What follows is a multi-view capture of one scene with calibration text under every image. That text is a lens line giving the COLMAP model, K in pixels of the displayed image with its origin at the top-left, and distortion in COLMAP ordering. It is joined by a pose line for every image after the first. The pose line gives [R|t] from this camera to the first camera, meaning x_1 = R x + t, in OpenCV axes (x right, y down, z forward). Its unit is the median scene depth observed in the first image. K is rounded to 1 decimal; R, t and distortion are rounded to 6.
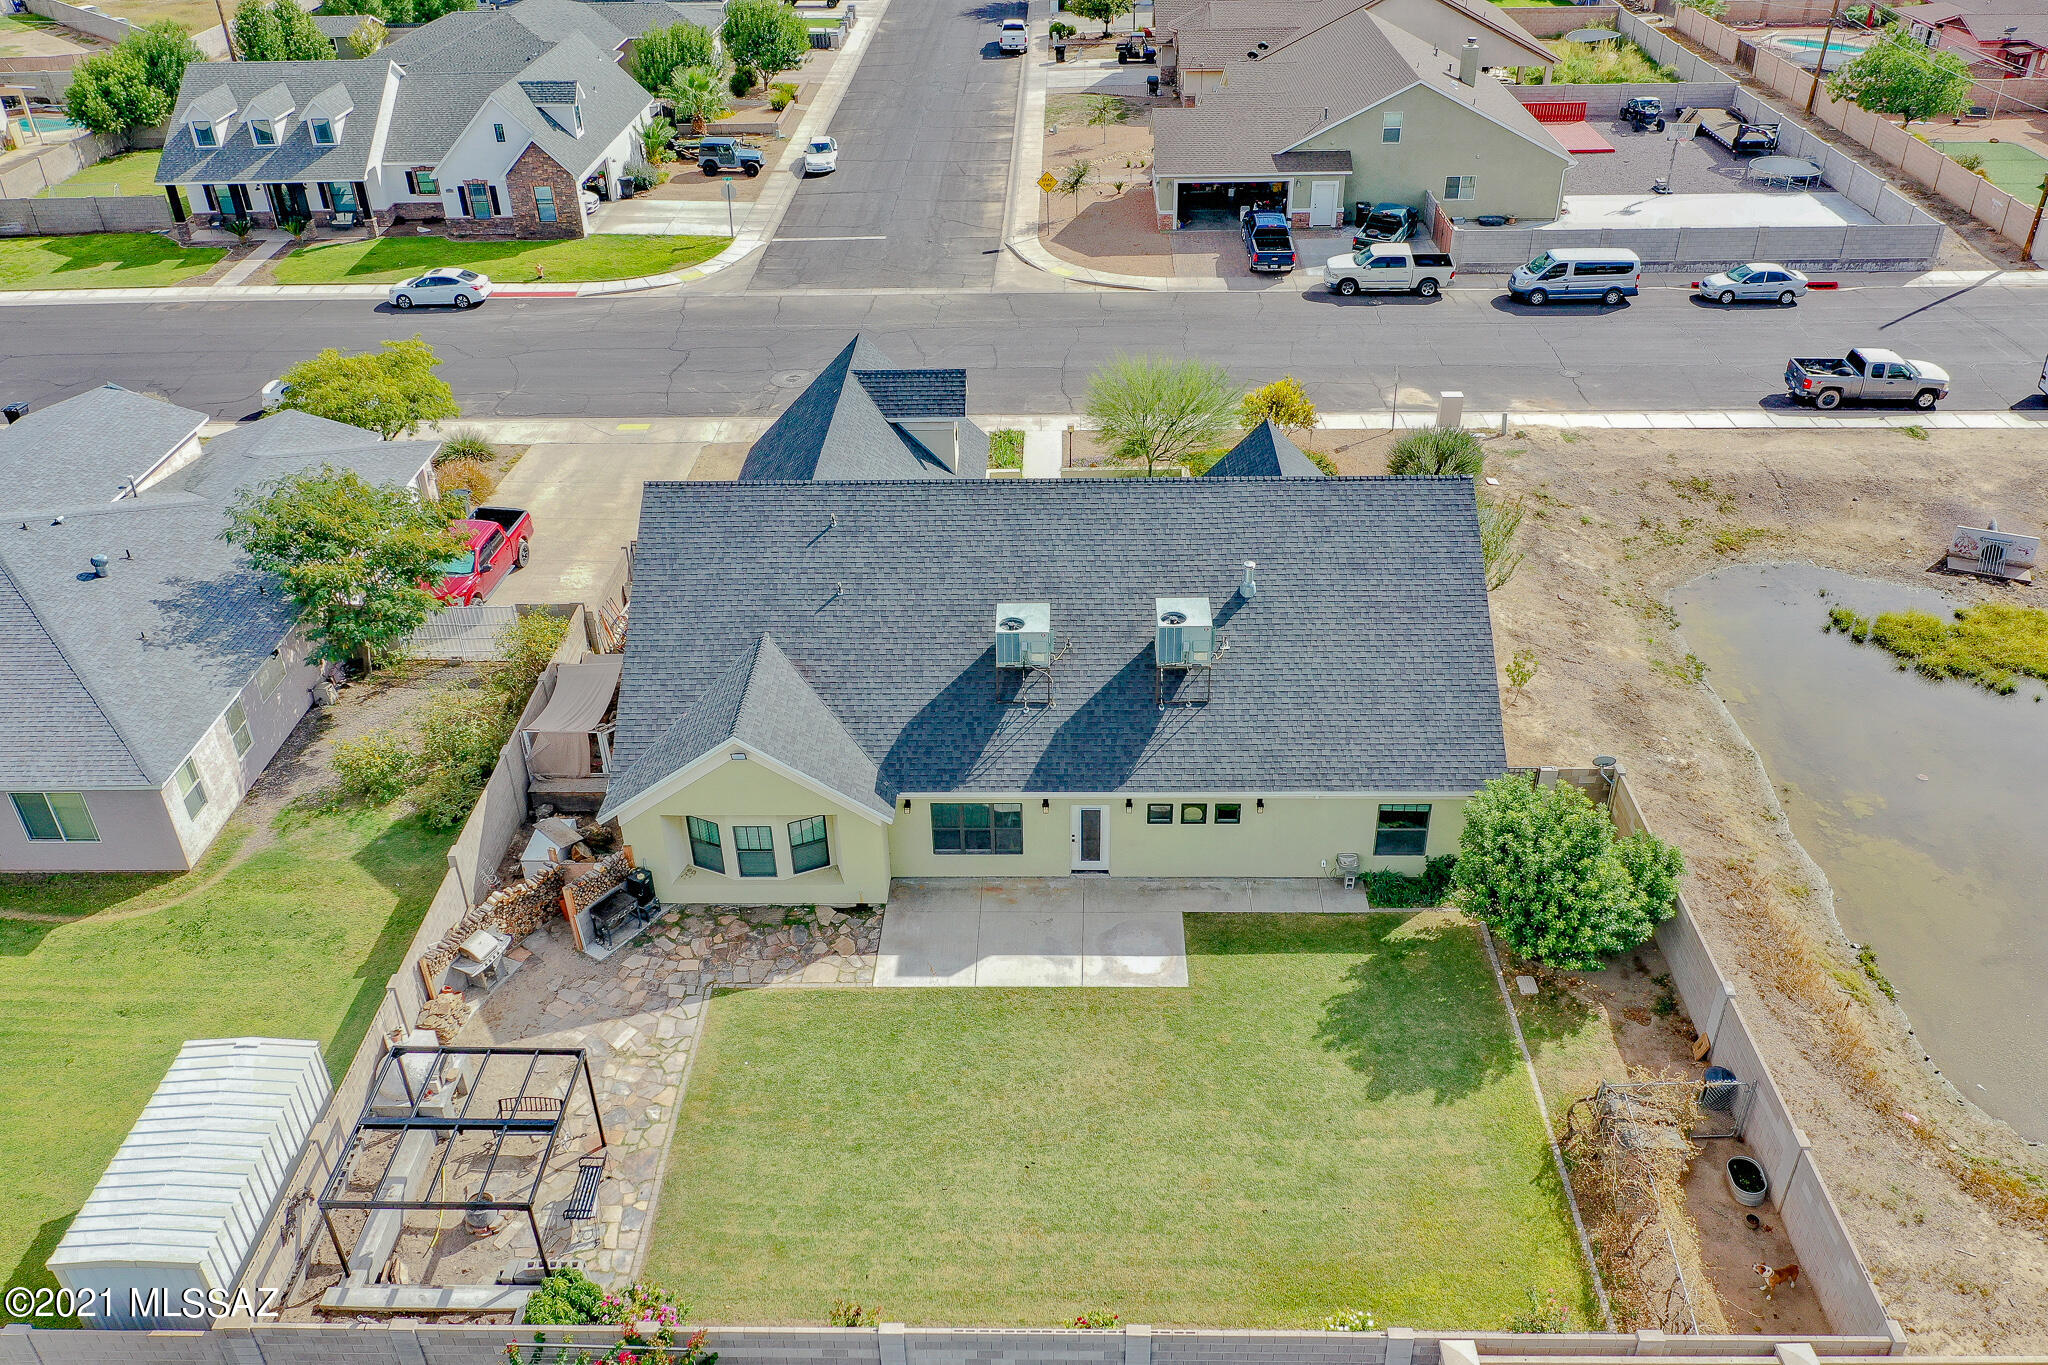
lens RADIAL K [[1626.0, 0, 1024.0], [0, 1626.0, 682.5], [0, 0, 1]] dist [-0.001482, -0.006047]
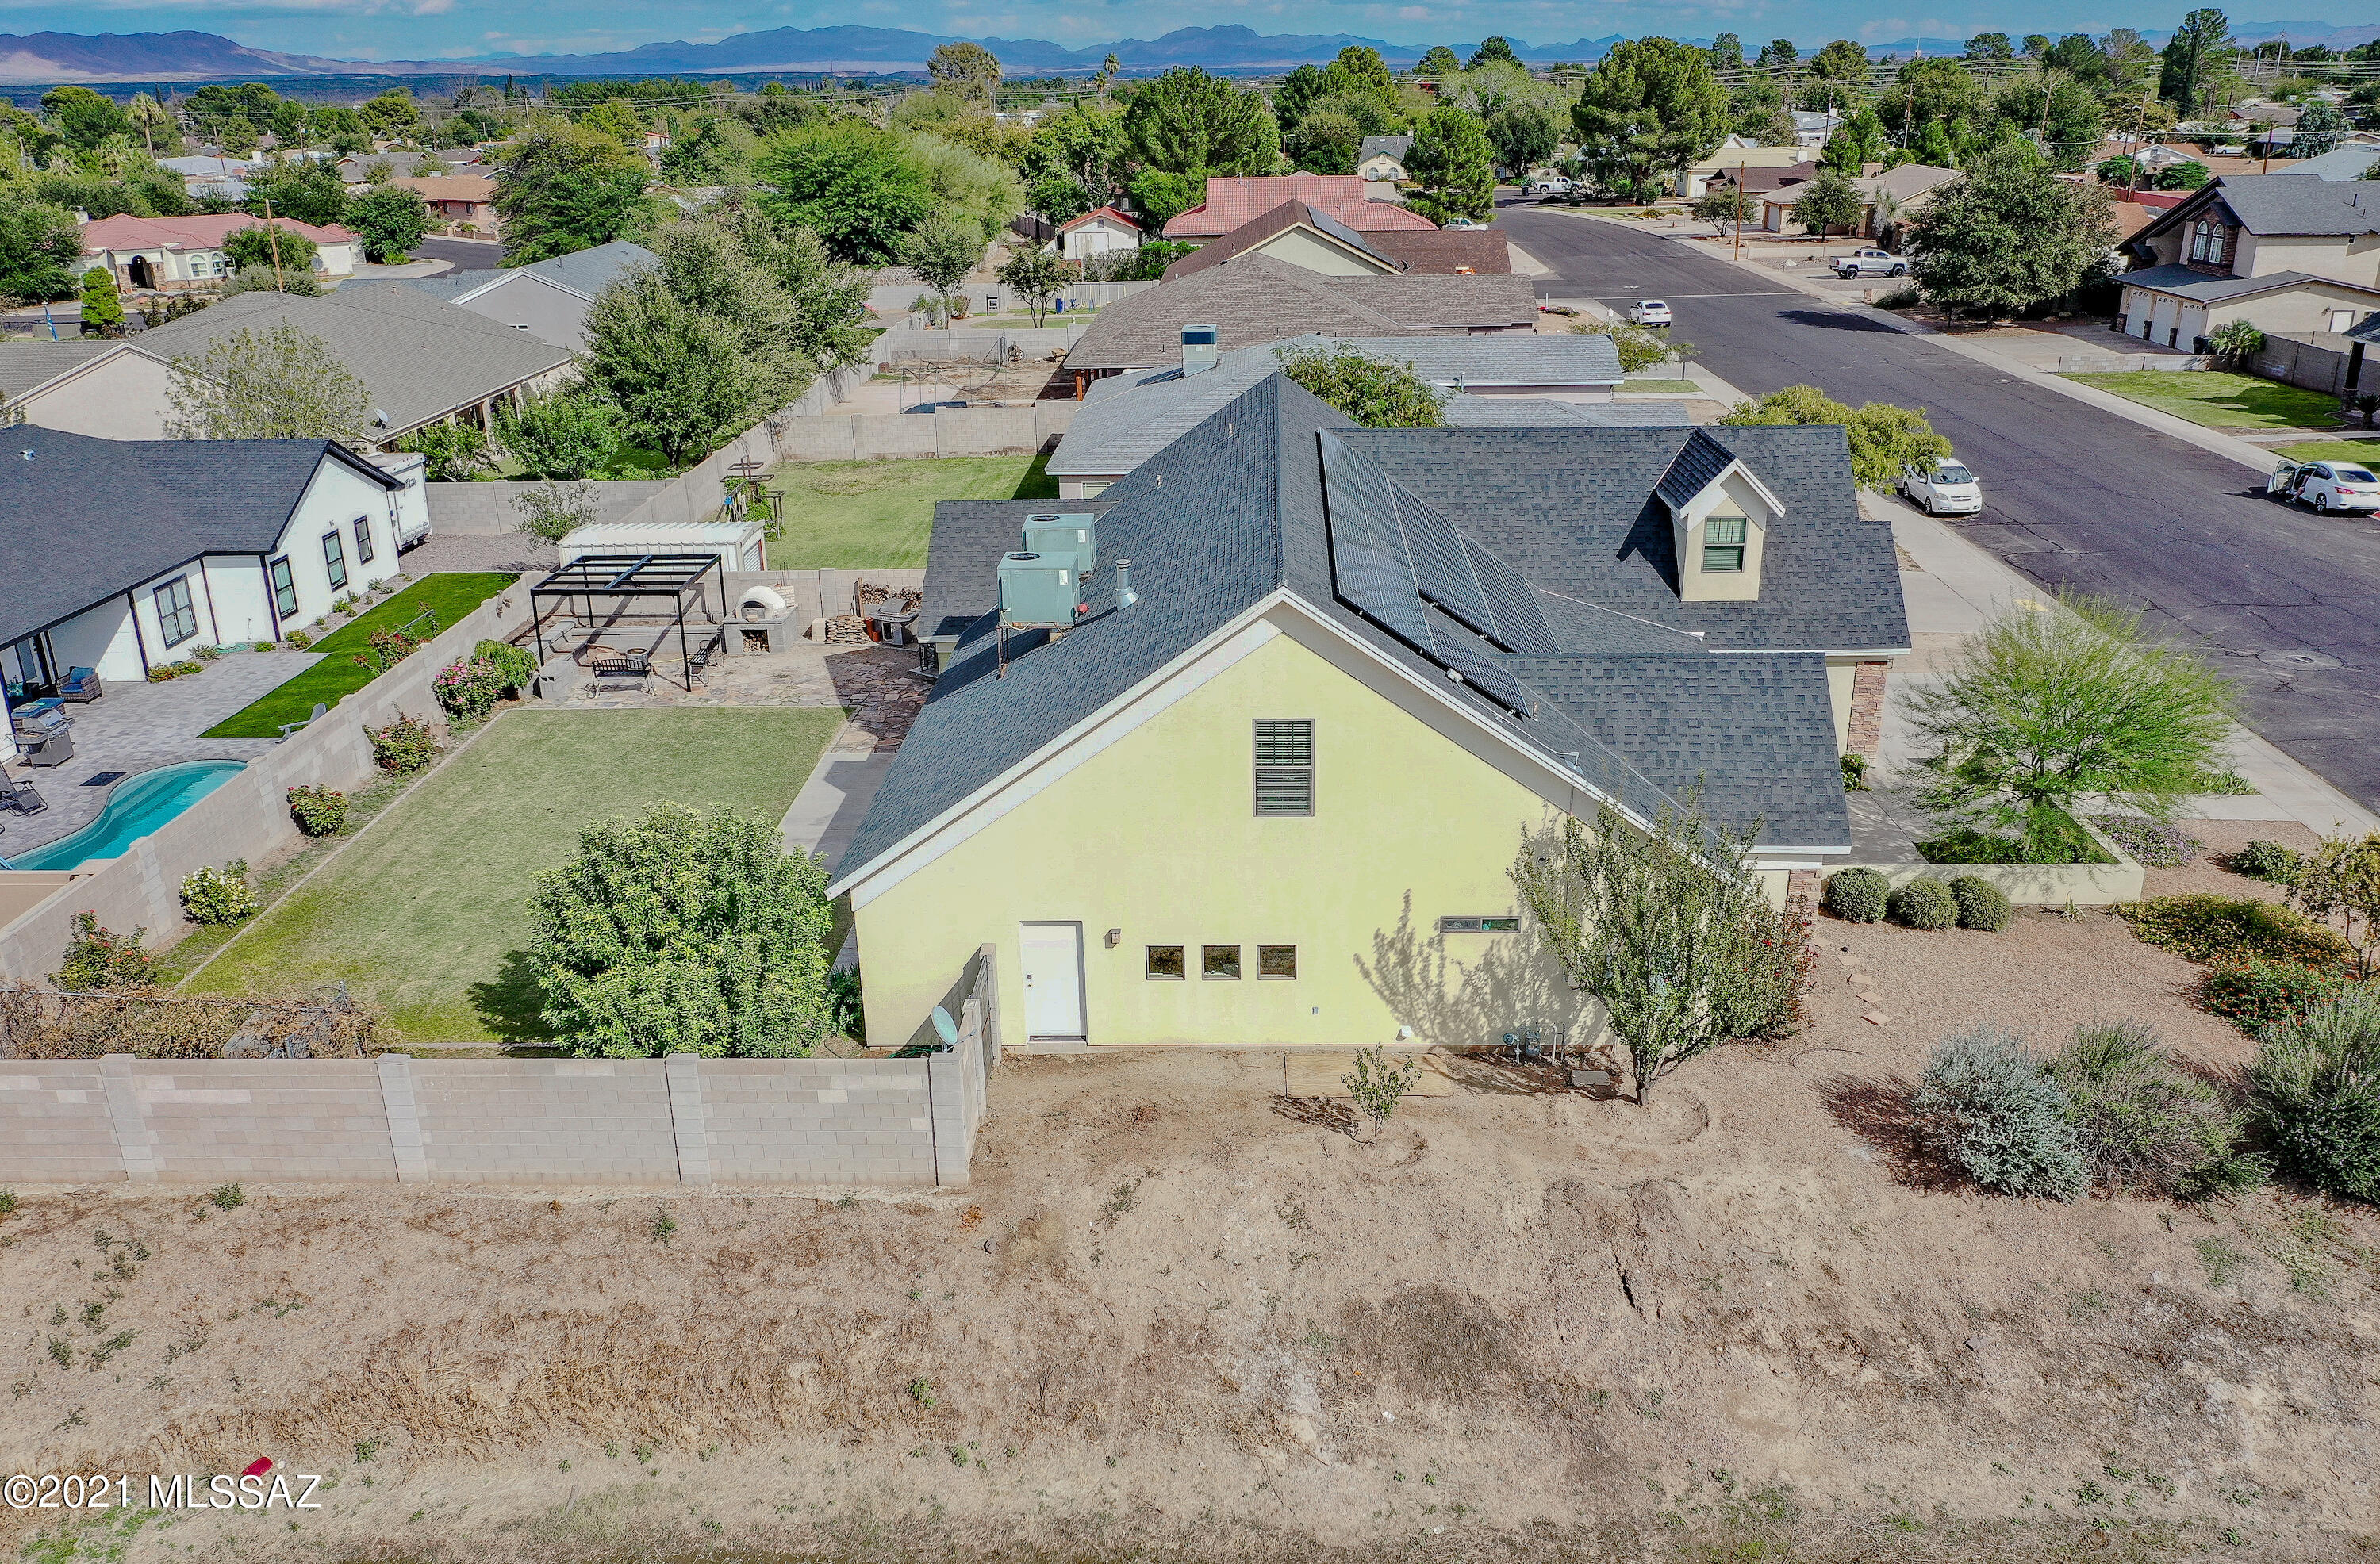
lens RADIAL K [[1919.3, 0, 1190.0], [0, 1919.3, 782.0], [0, 0, 1]] dist [-0.013273, 0.000553]
pose [[-0.001906, 0.369649, -0.929169, 0.884558], [-0.520355, 0.793098, 0.316584, -0.256322], [0.853948, 0.484101, 0.190837, 0.836503]]
